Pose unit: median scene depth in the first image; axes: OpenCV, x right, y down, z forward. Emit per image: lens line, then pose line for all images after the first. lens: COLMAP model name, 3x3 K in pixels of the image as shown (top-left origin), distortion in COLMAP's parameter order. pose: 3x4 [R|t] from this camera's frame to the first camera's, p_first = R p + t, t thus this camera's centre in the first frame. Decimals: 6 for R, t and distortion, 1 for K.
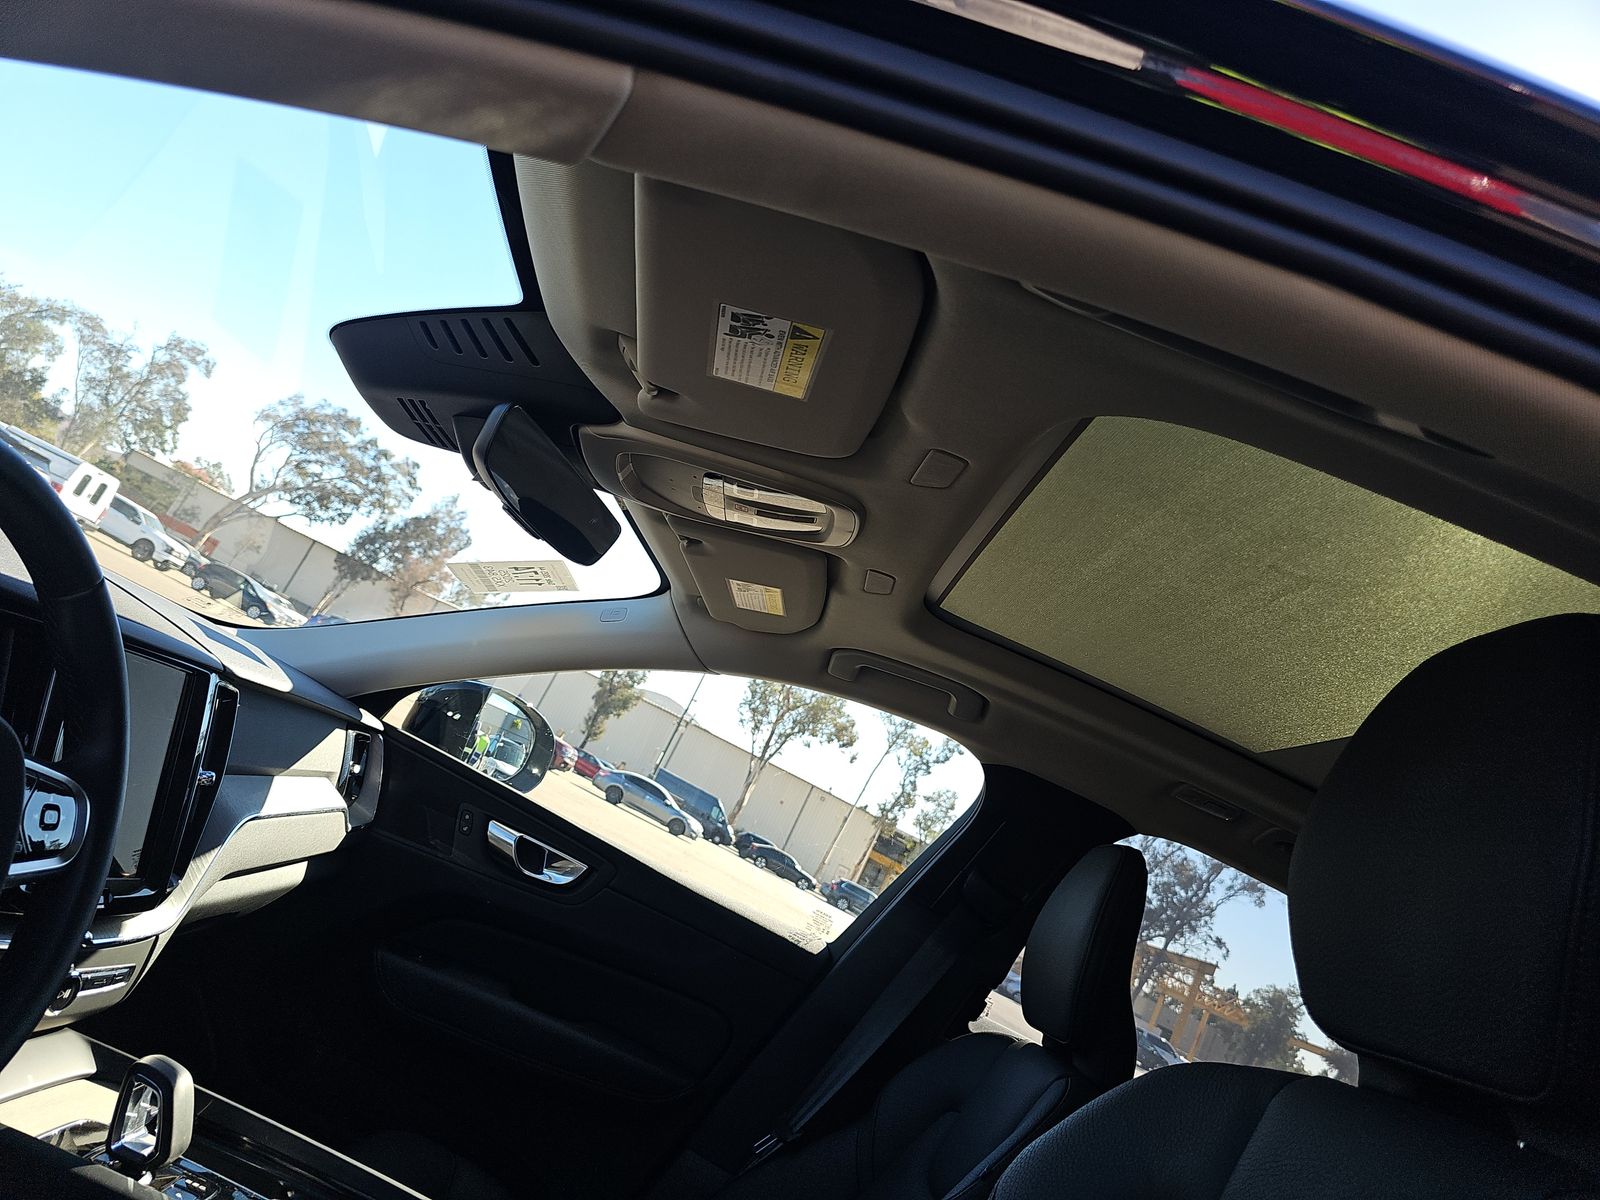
lens RADIAL K [[1074.4, 0, 800.0], [0, 1074.4, 600.0], [0, 0, 1]] dist [0.025598, -0.032552]
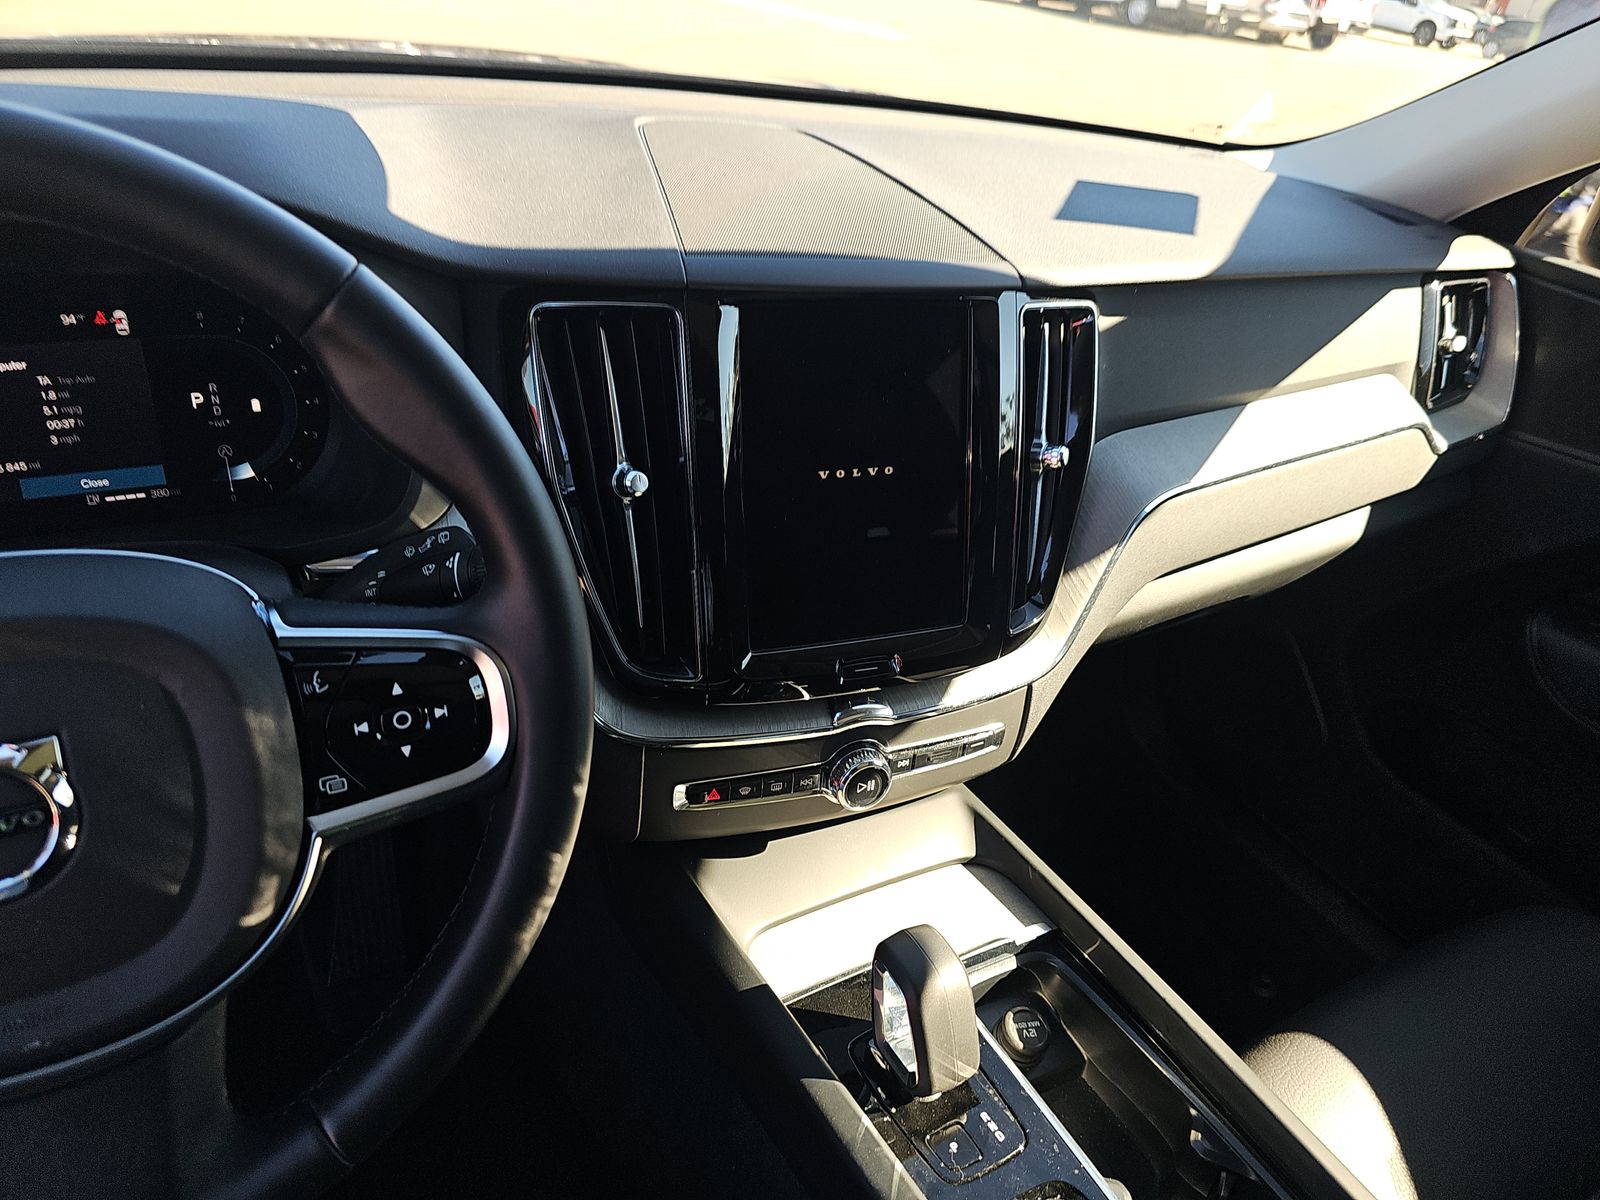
lens RADIAL K [[1074.4, 0, 800.0], [0, 1074.4, 600.0], [0, 0, 1]] dist [0.025598, -0.032552]
pose [[0.458134, 0.101625, -0.883055, -0.037852], [0.295531, 0.919514, 0.259144, 0.025131], [0.838317, -0.379692, 0.391227, 0.416321]]
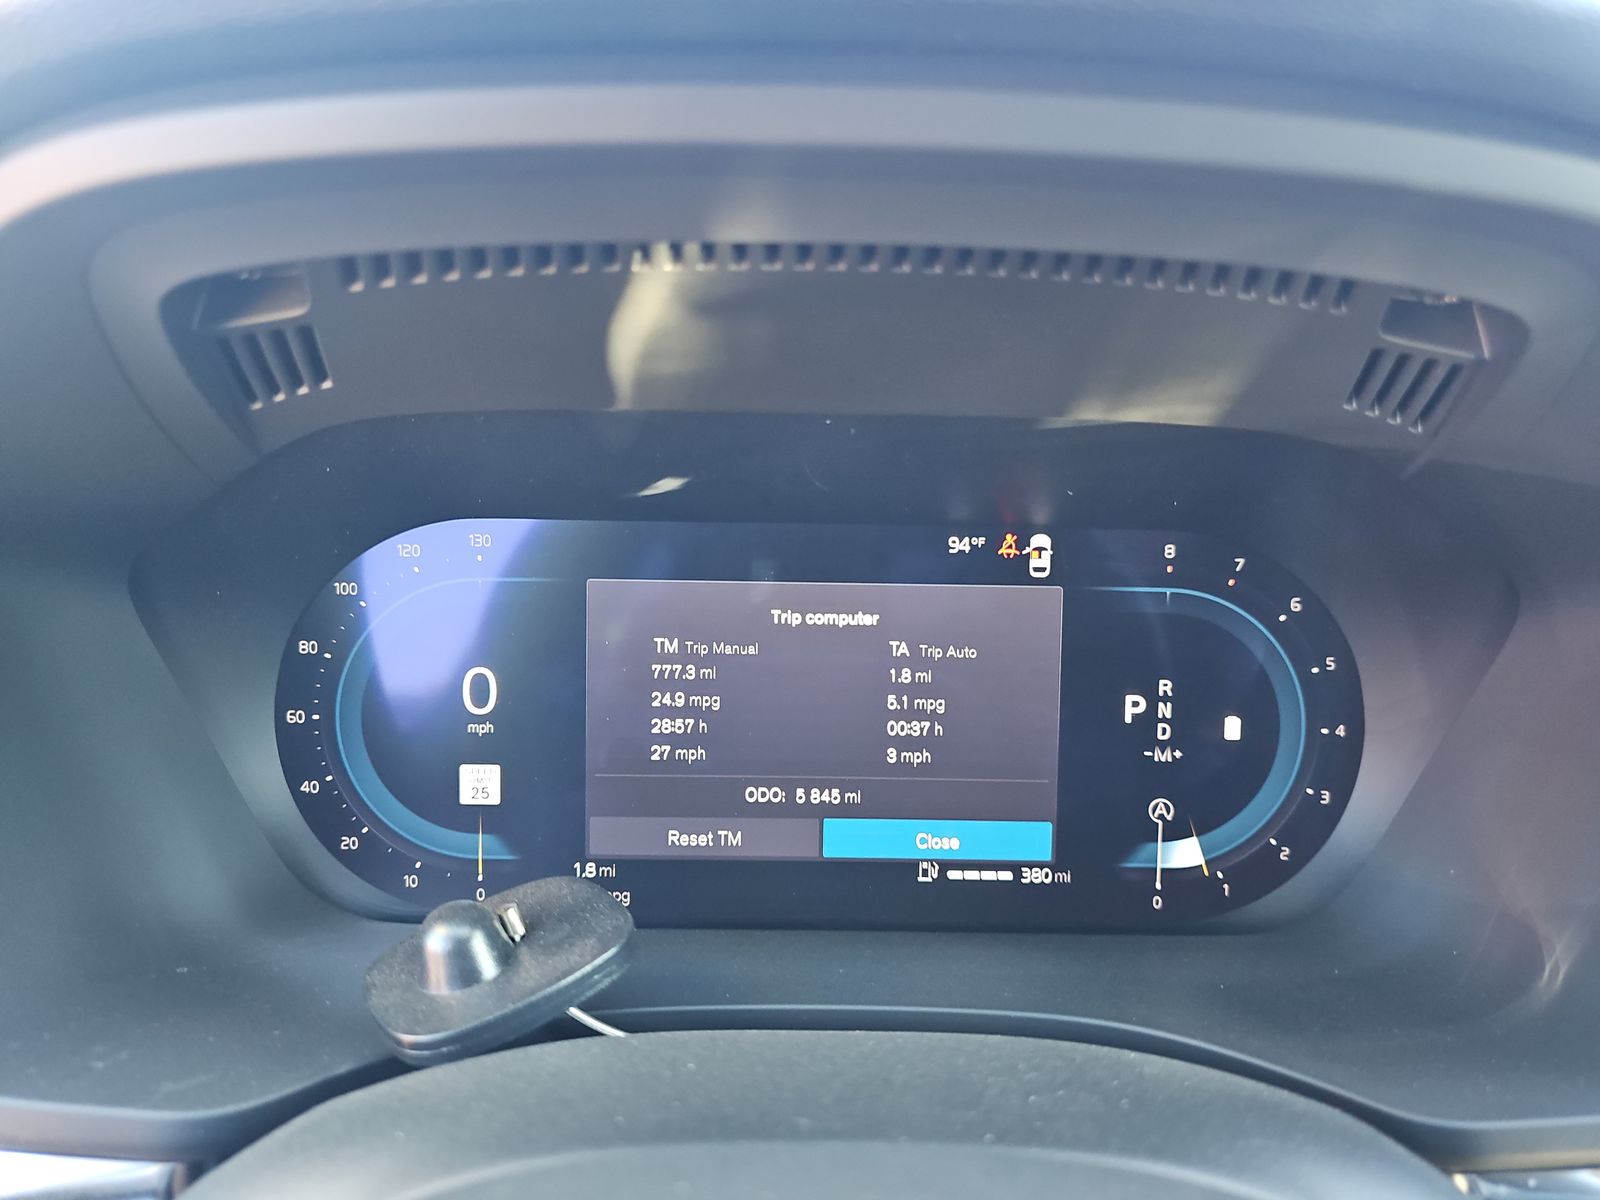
lens RADIAL K [[1074.4, 0, 800.0], [0, 1074.4, 600.0], [0, 0, 1]] dist [0.025598, -0.032552]
pose [[-0.037447, -0.155555, -0.987117, -0.267451], [0.203188, 0.965990, -0.159933, -0.002473], [0.978423, -0.206559, -0.004566, 0.361505]]
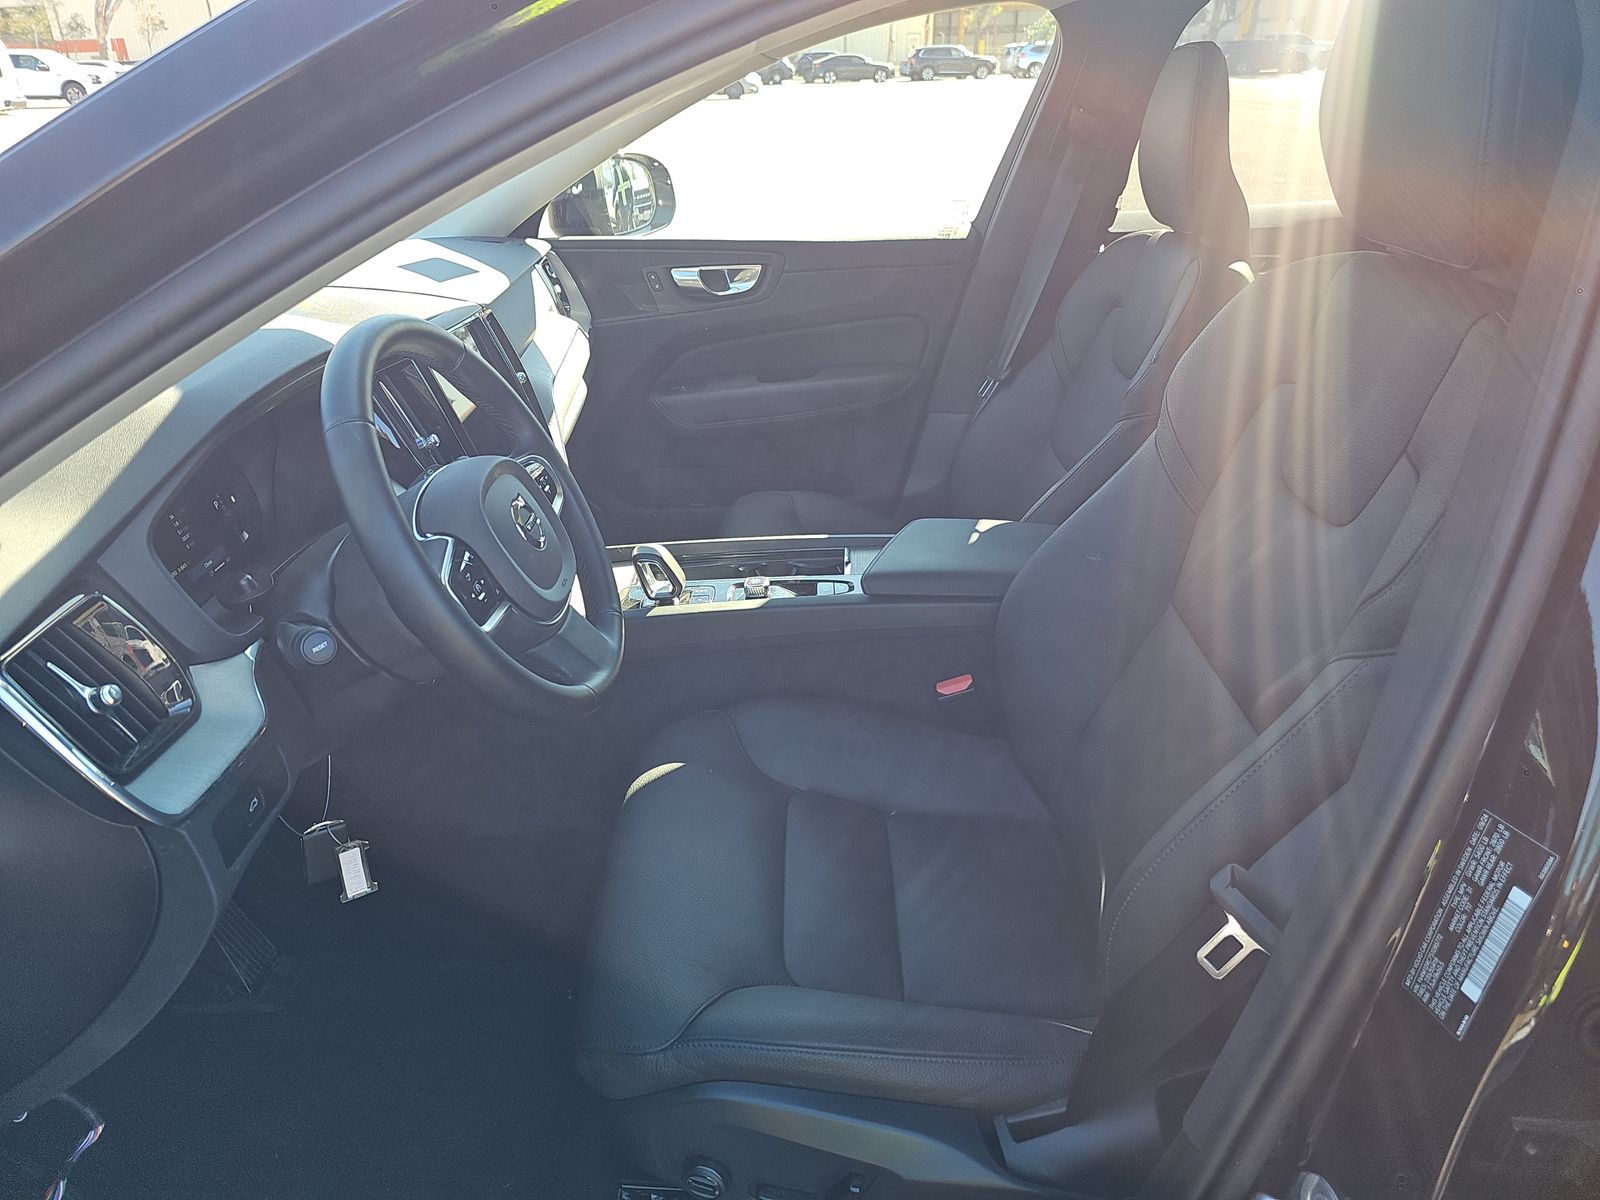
lens RADIAL K [[1074.4, 0, 800.0], [0, 1074.4, 600.0], [0, 0, 1]] dist [0.025598, -0.032552]
pose [[0.885520, -0.389914, -0.252628, -0.003043], [0.461128, 0.671249, 0.580333, -0.193428], [-0.056703, -0.630390, 0.774205, -0.173191]]
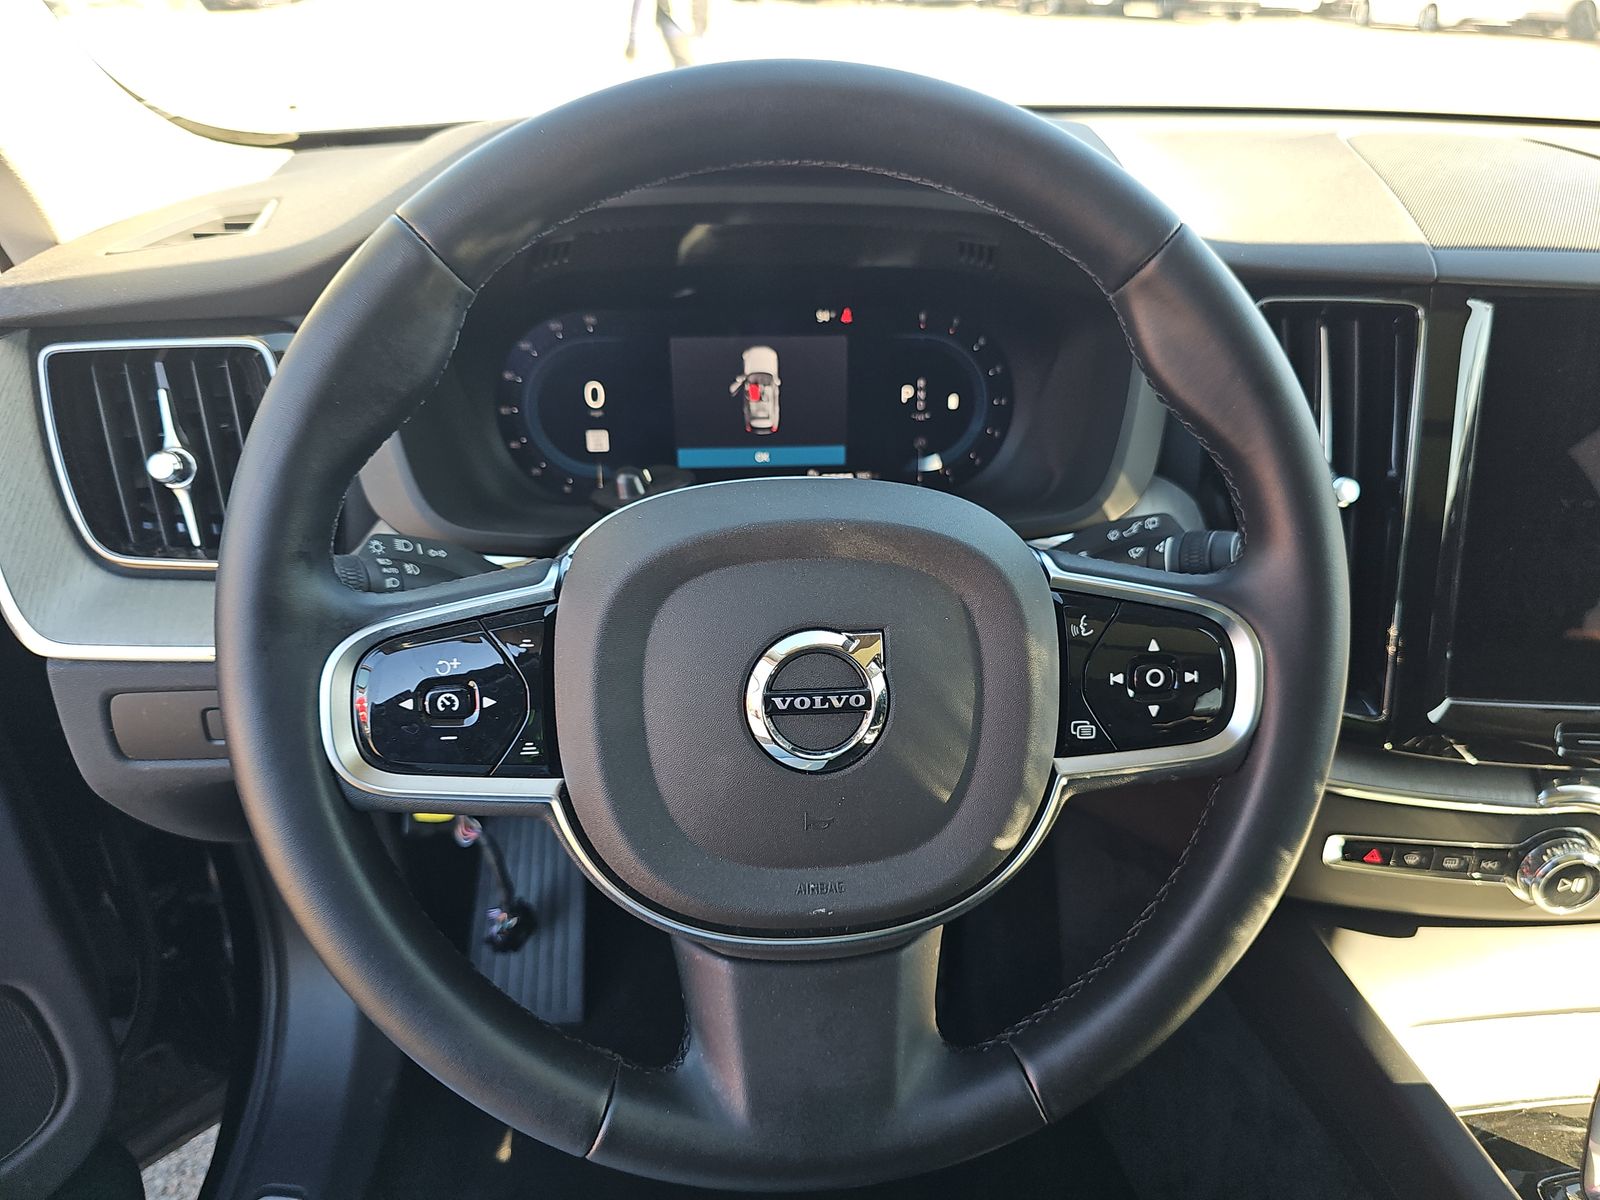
lens RADIAL K [[1074.4, 0, 800.0], [0, 1074.4, 600.0], [0, 0, 1]] dist [0.025598, -0.032552]
pose [[0.048121, 0.055773, -0.997283, -0.059003], [0.245023, 0.967274, 0.065918, 0.035335], [0.968322, -0.247529, 0.032880, 0.343583]]
